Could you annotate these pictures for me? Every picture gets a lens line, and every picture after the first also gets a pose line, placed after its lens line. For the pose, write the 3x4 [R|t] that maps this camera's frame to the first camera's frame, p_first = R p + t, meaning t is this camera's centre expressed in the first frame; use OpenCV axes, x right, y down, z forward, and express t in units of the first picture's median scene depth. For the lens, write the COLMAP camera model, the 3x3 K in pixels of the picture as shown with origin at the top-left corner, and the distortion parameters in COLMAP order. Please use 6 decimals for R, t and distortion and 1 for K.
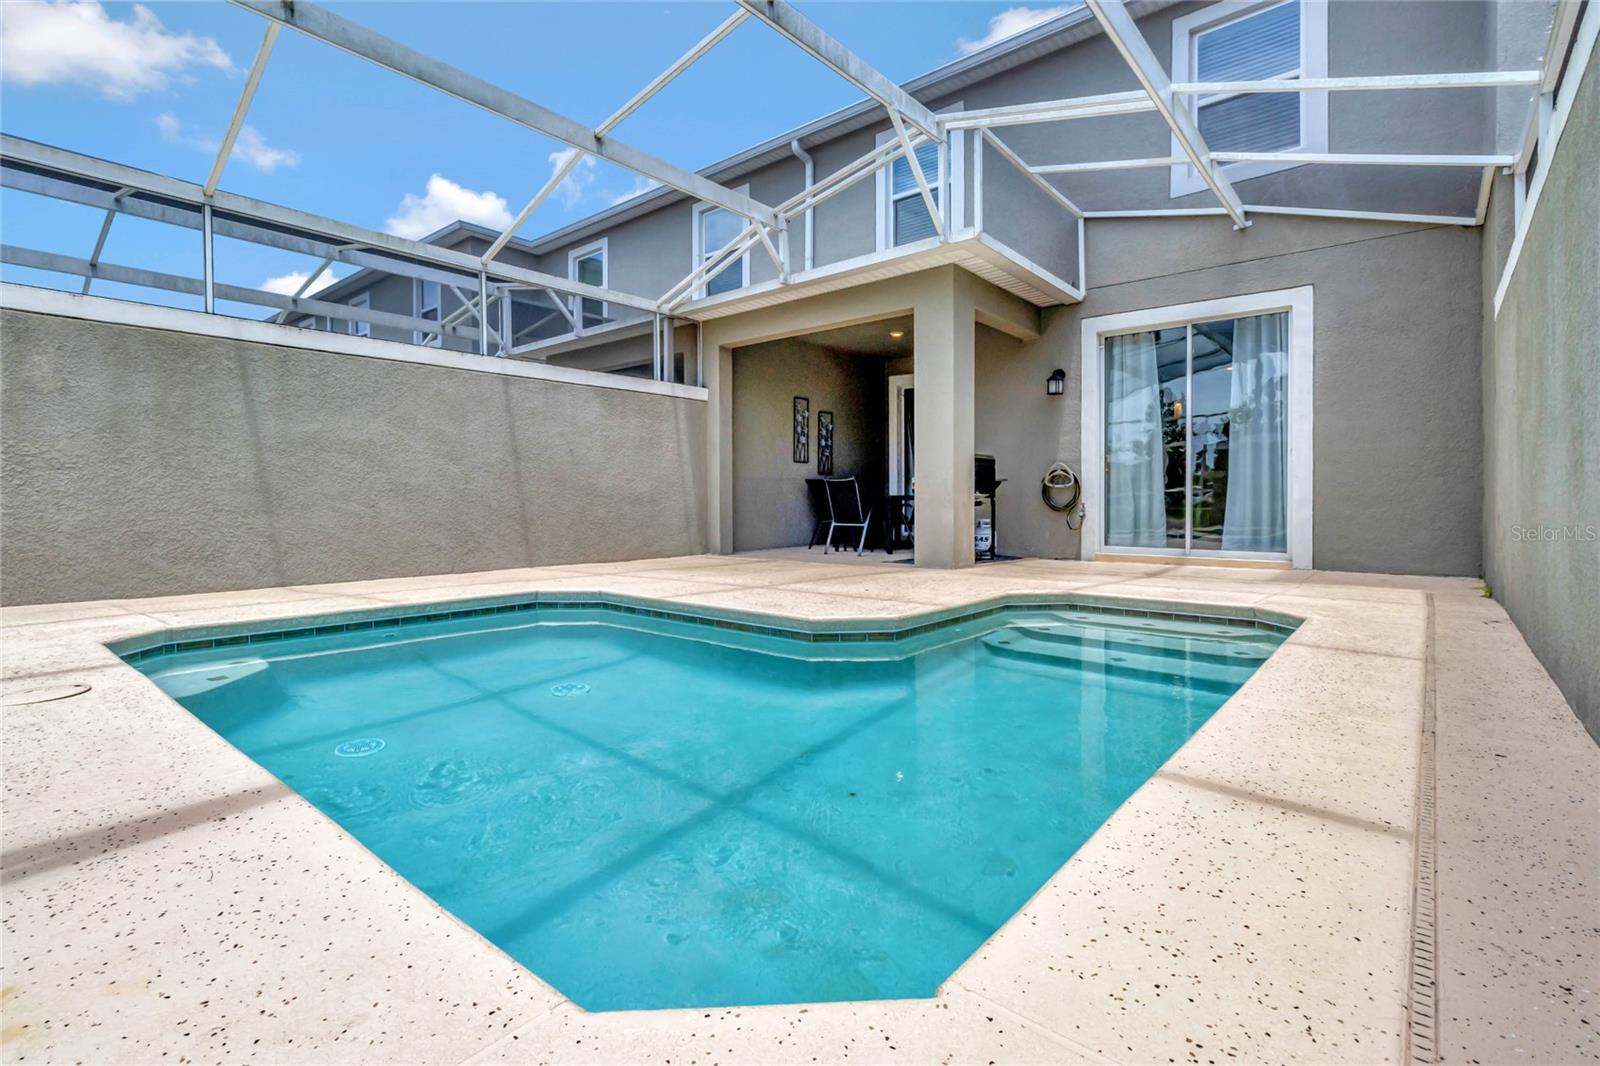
lens RADIAL K [[743.5, 0, 800.3], [0, 743.5, 519.9], [0, 0, 1]] dist [0.000645, -0.000102]
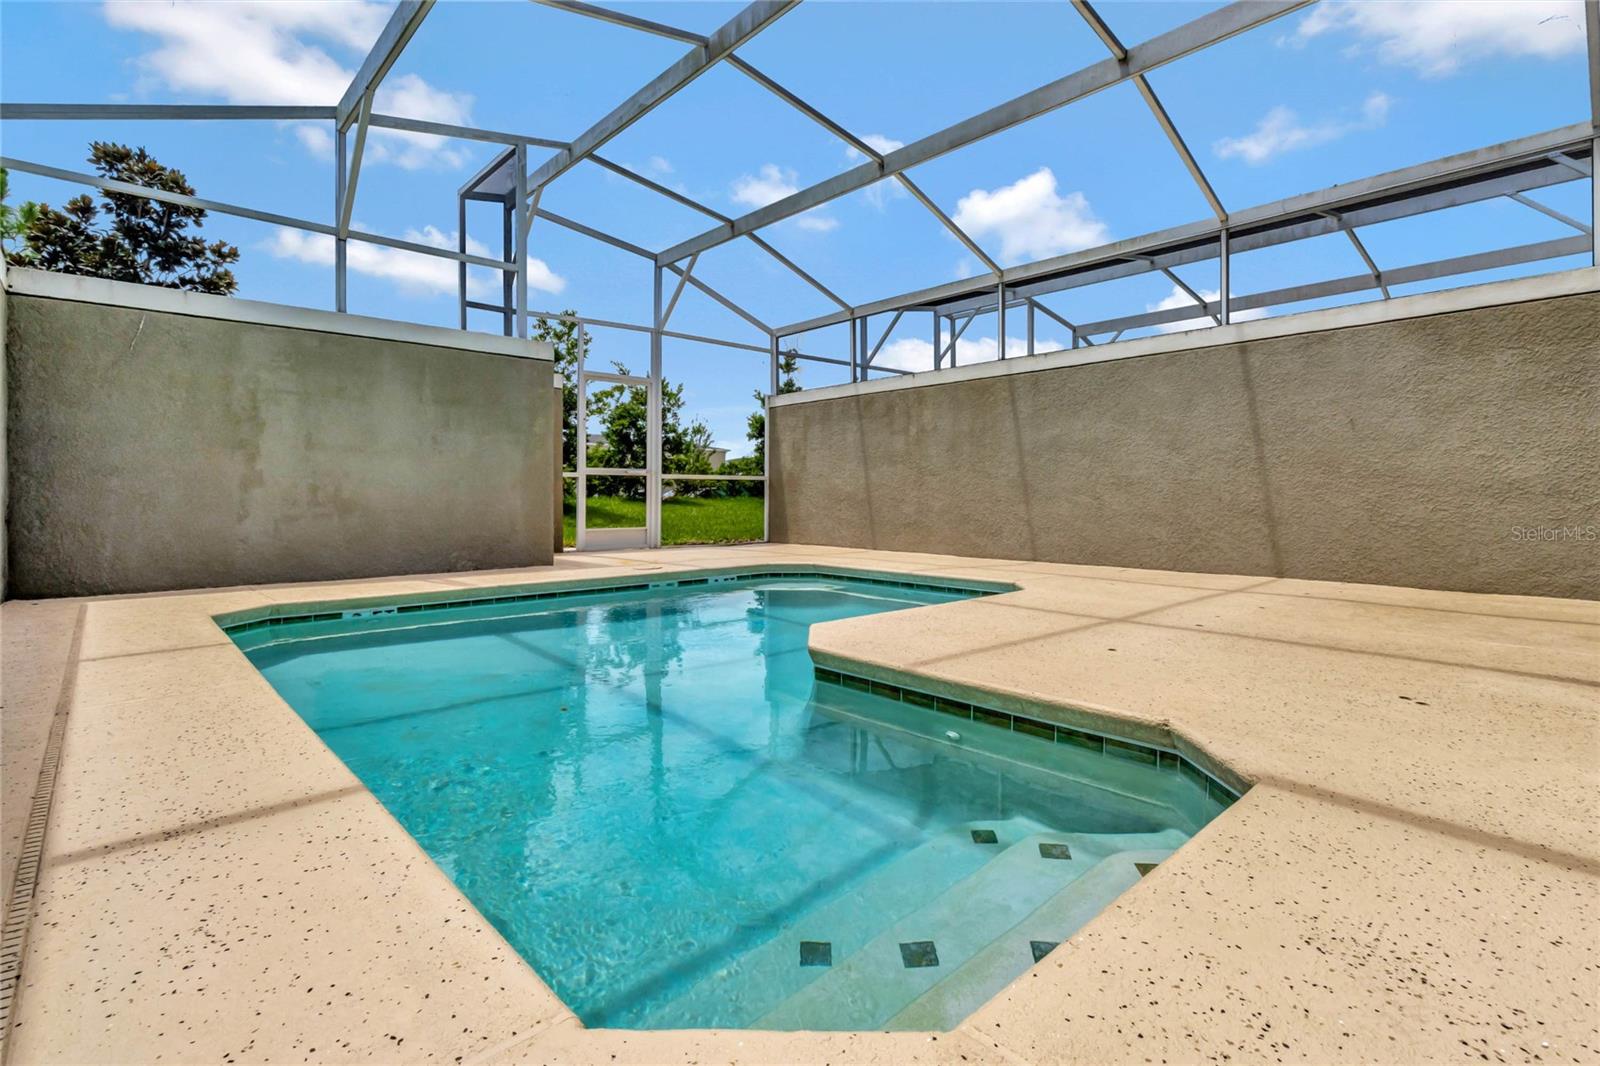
lens RADIAL K [[743.5, 0, 804.6], [0, 743.5, 494.3], [0, 0, 1]] dist [0.000645, -0.000102]
pose [[-0.116785, 0.002619, -0.993154, 0.569337], [-0.020738, 0.999772, 0.005075, -0.021254], [0.992941, 0.021189, -0.116704, 0.710439]]
